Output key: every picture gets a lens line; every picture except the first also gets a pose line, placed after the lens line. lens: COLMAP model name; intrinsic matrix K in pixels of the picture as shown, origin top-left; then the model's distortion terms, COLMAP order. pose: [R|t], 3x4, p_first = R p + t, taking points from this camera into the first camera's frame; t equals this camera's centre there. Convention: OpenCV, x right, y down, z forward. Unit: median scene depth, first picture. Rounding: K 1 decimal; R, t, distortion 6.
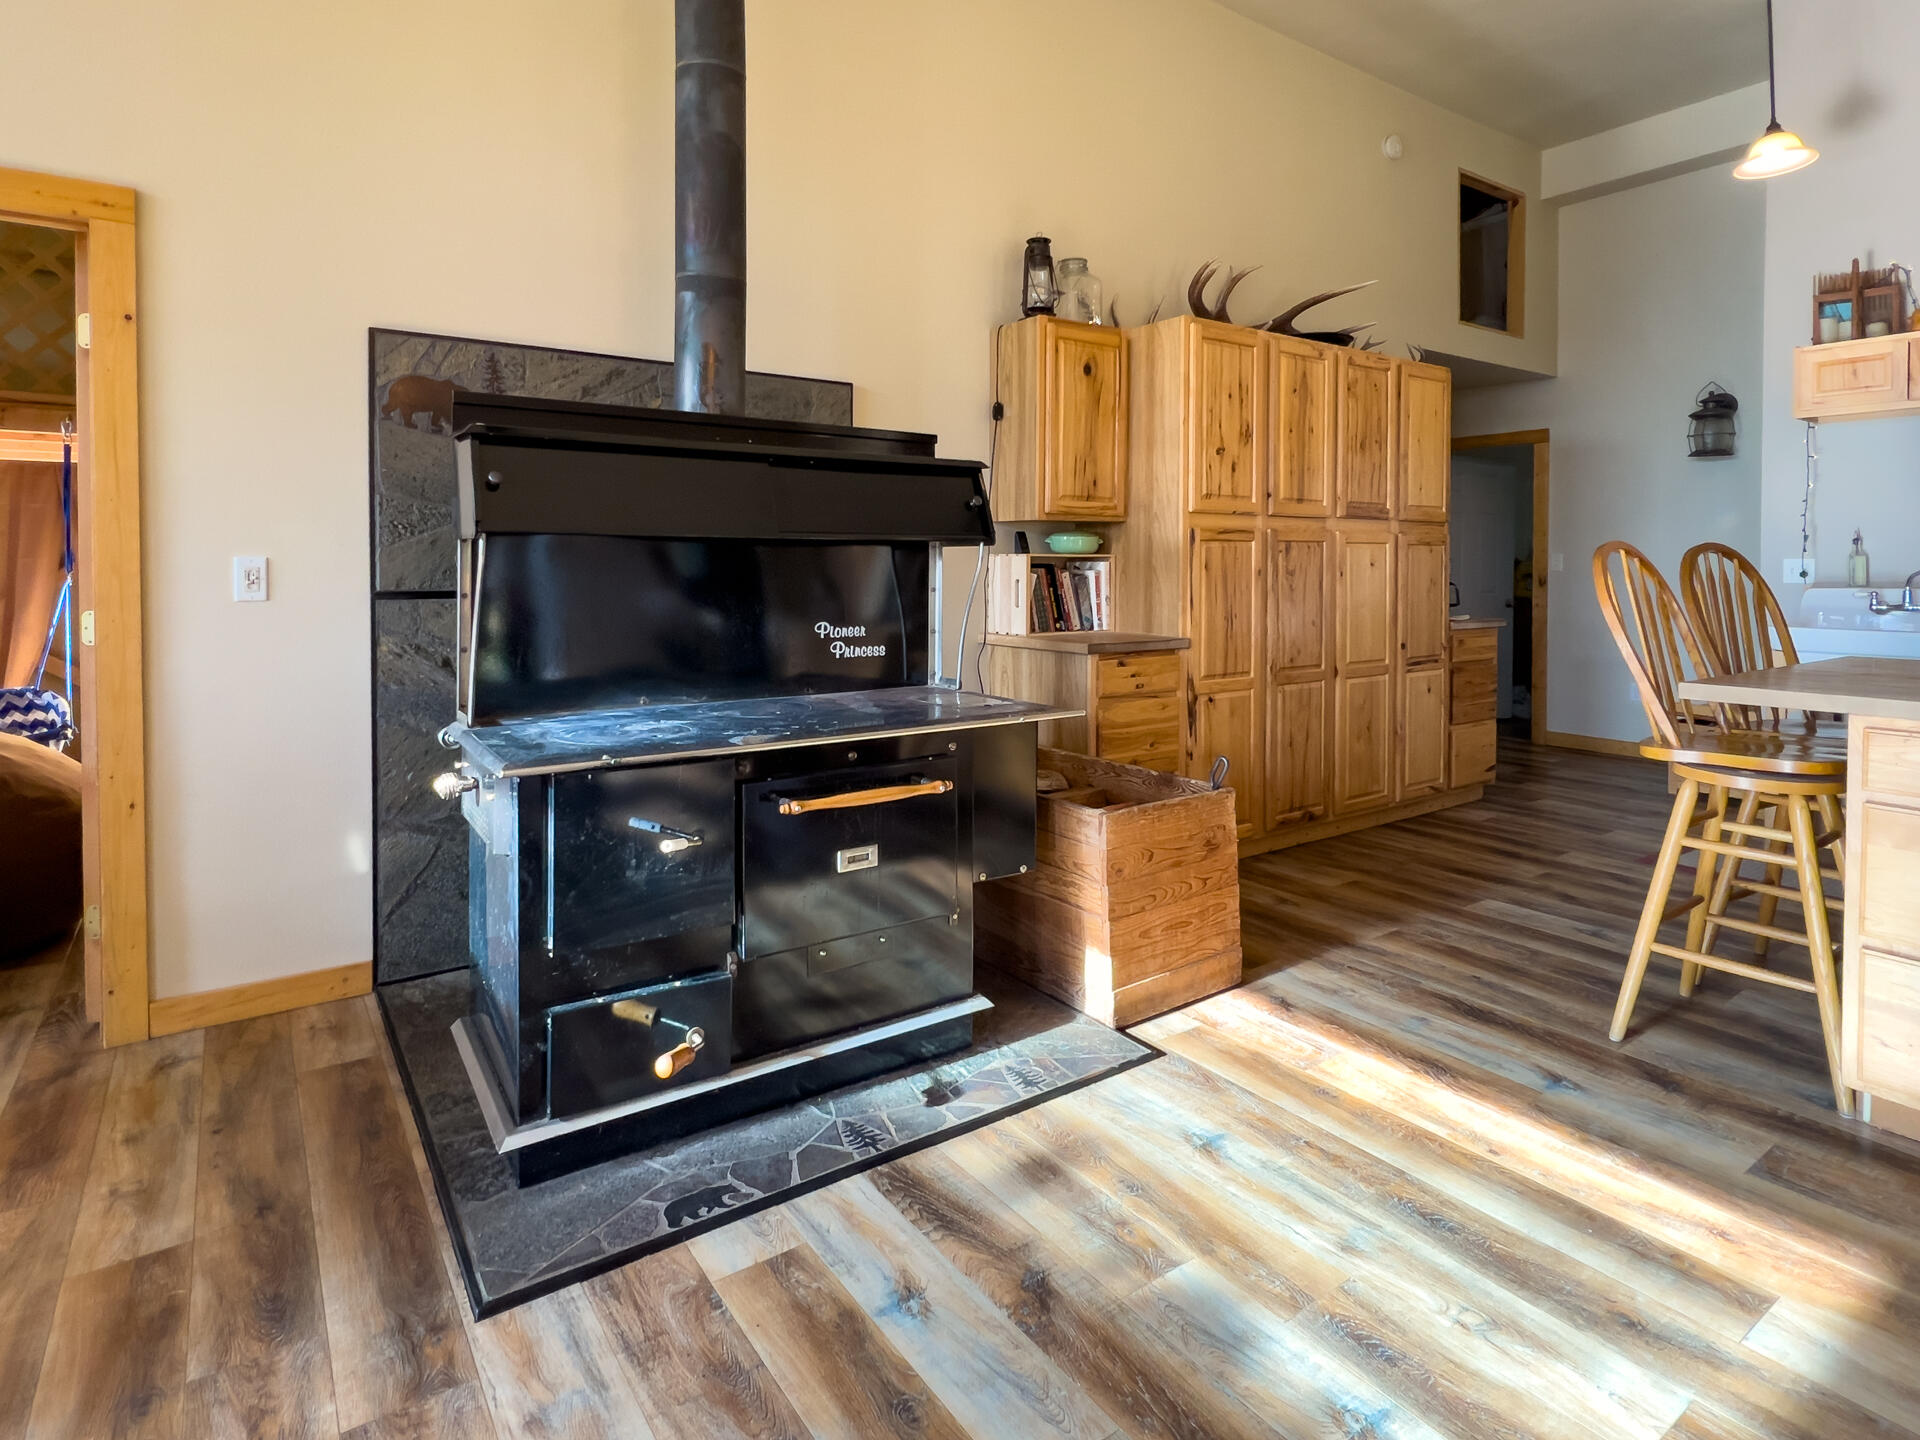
lens RADIAL K [[1034.7, 0, 960.9], [0, 1034.7, 580.2], [0, 0, 1]] dist [-0.004128, -0.000679]
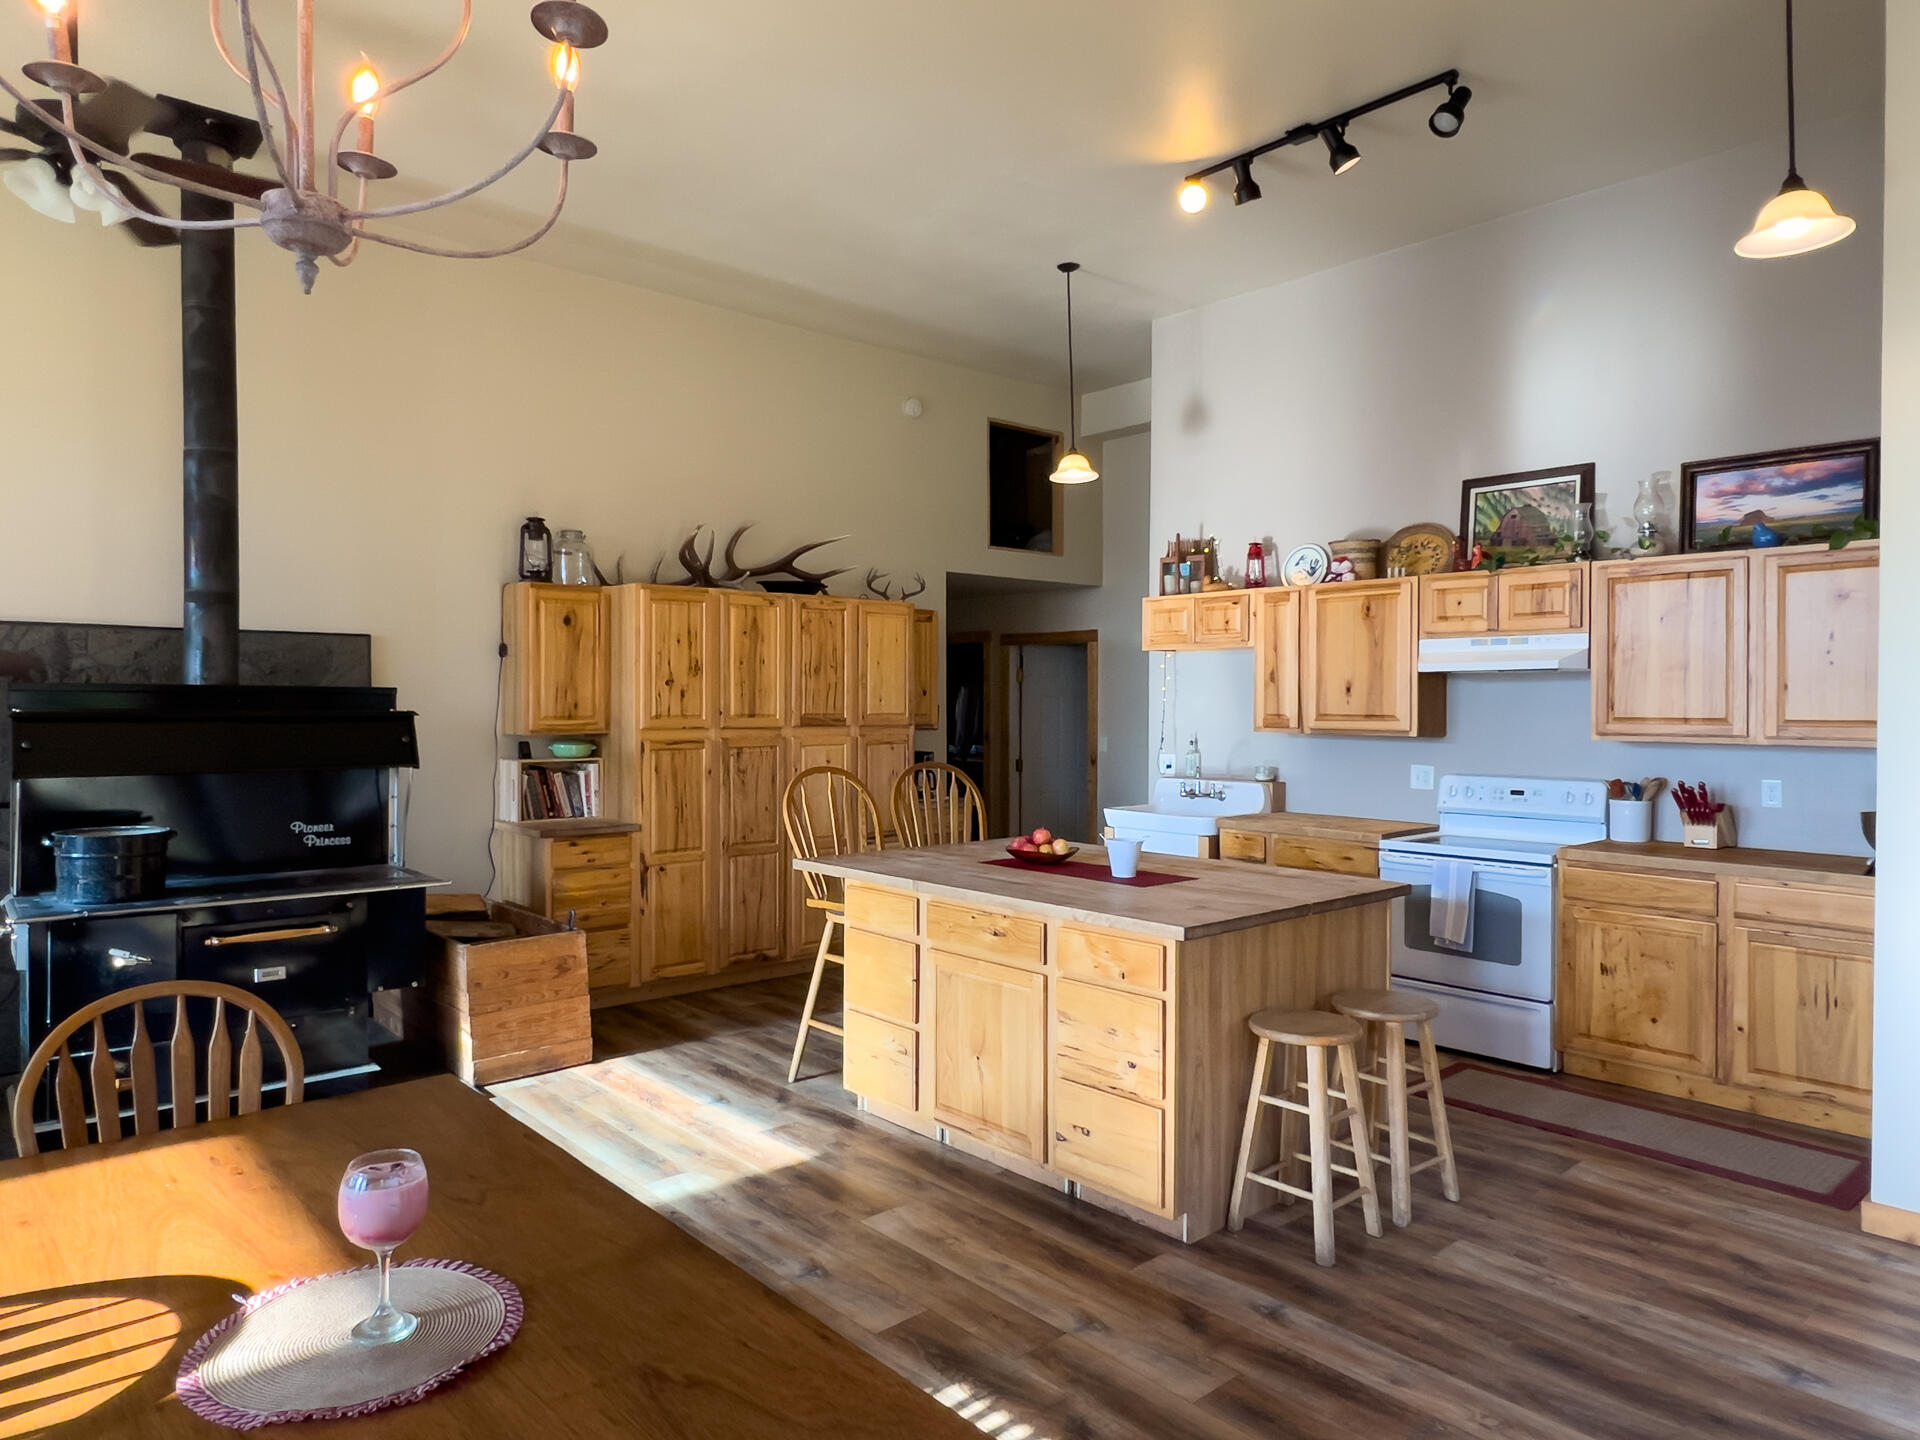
lens RADIAL K [[1226.4, 0, 960.0], [0, 1226.4, 720.0], [0, 0, 1]] dist [-0.005777, 0.001680]
pose [[0.994642, 0.000206, 0.103378, 0.457643], [-0.000368, 0.999999, 0.001544, -0.079003], [-0.103378, -0.001574, 0.994641, -0.604560]]
